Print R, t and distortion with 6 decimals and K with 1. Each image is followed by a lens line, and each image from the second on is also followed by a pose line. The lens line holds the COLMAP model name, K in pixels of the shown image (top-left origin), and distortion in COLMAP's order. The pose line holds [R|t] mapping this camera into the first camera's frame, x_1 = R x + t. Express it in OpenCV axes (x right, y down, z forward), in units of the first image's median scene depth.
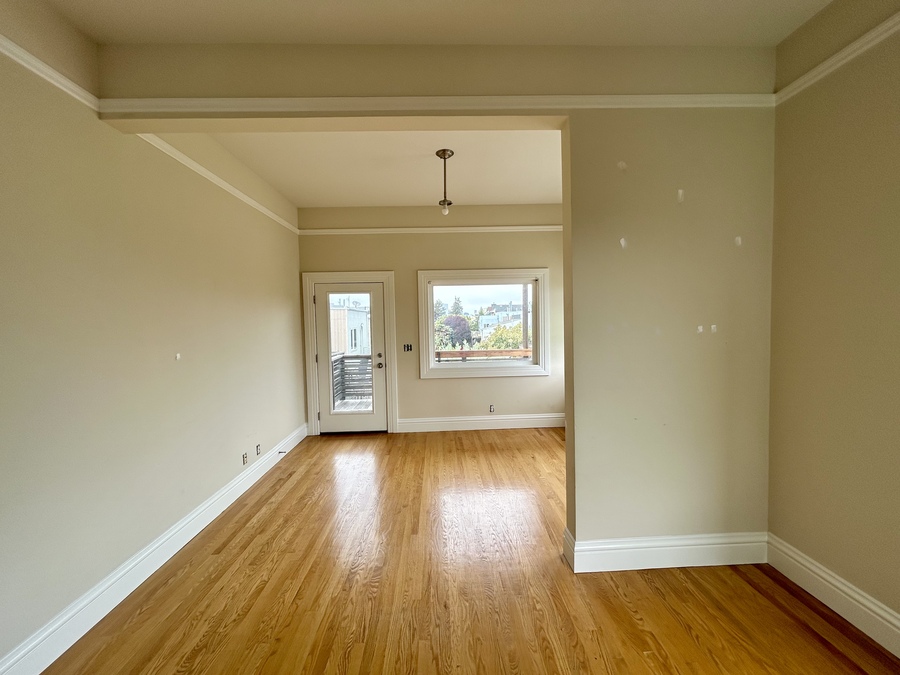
lens RADIAL K [[363.1, 0, 449.0], [0, 363.1, 336.0], [0, 0, 1]] dist [-0.003489, 0.001832]
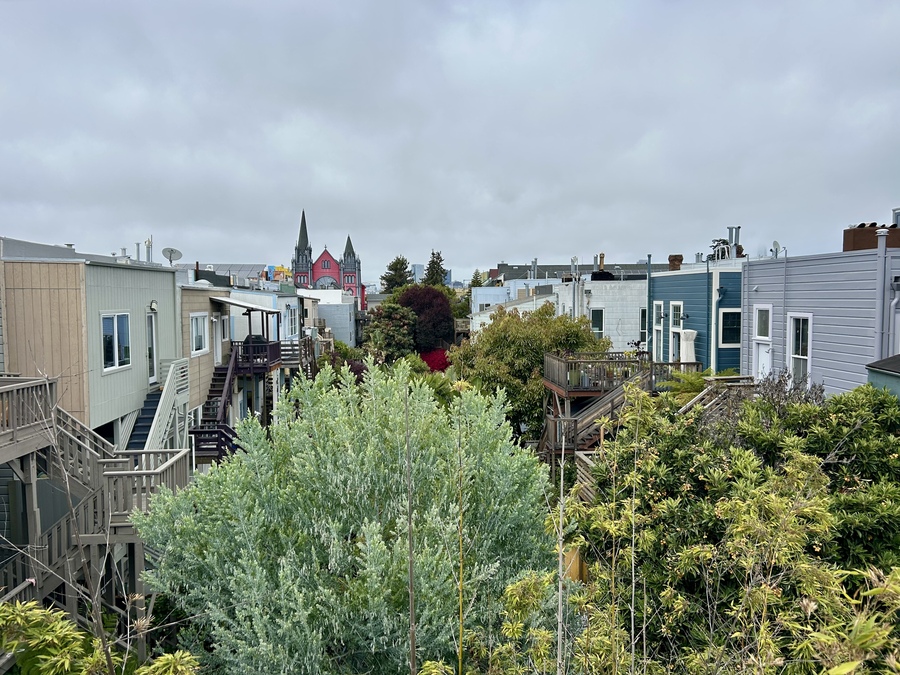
lens RADIAL K [[671.1, 0, 444.6], [0, 671.1, 338.0], [0, 0, 1]] dist [0.025597, -0.007058]
pose [[0.999650, 0.008752, 0.024949, 0.426758], [-0.009245, 0.999763, 0.019710, -0.073168], [-0.024770, -0.019933, 0.999494, 1.438871]]
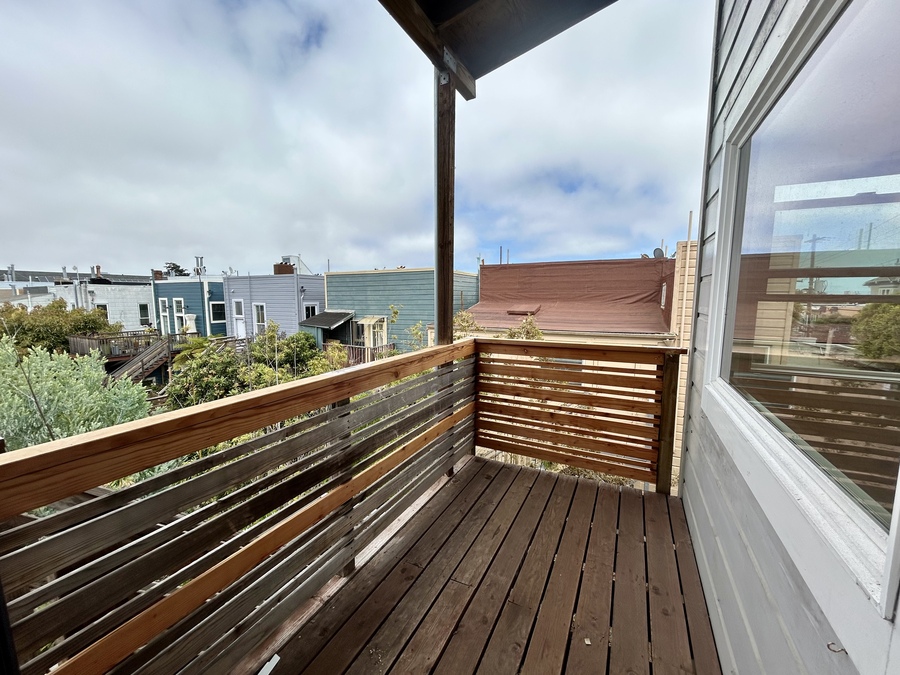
lens RADIAL K [[363.1, 0, 449.4], [0, 363.1, 337.8], [0, 0, 1]] dist [-0.003489, 0.001832]
pose [[0.481758, -0.079700, 0.872672, -0.192297], [0.027627, 0.996742, 0.075780, -0.005721], [-0.875868, -0.012399, 0.482391, 1.152471]]
